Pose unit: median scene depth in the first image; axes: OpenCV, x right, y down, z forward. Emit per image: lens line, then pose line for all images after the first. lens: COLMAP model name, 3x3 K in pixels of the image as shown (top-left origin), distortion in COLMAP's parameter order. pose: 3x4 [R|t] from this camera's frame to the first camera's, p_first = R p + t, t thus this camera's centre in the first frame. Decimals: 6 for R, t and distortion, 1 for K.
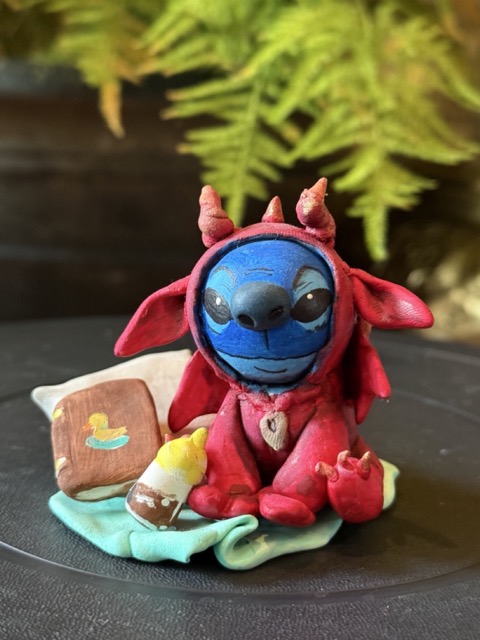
lens RADIAL K [[1053.4, 0, 242.7], [0, 1053.4, 319.5], [0, 0, 1]] dist [0.064040, 0.000000]
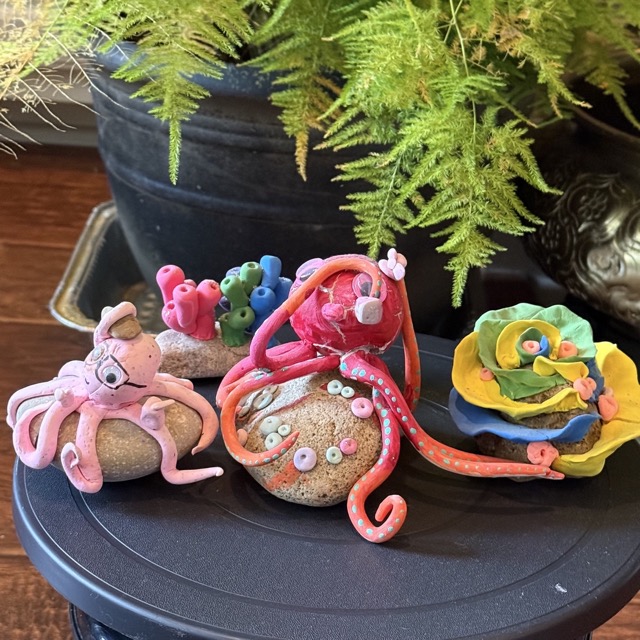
lens RADIAL K [[1486.3, 0, 319.5], [0, 1486.3, 319.3], [0, 0, 1]] dist [0.282415, 0.000000]
pose [[0.983415, 0.073075, -0.165994, 0.266654], [-0.039607, 0.979677, 0.196631, -0.413975], [0.176990, -0.186796, 0.966324, -1.037972]]
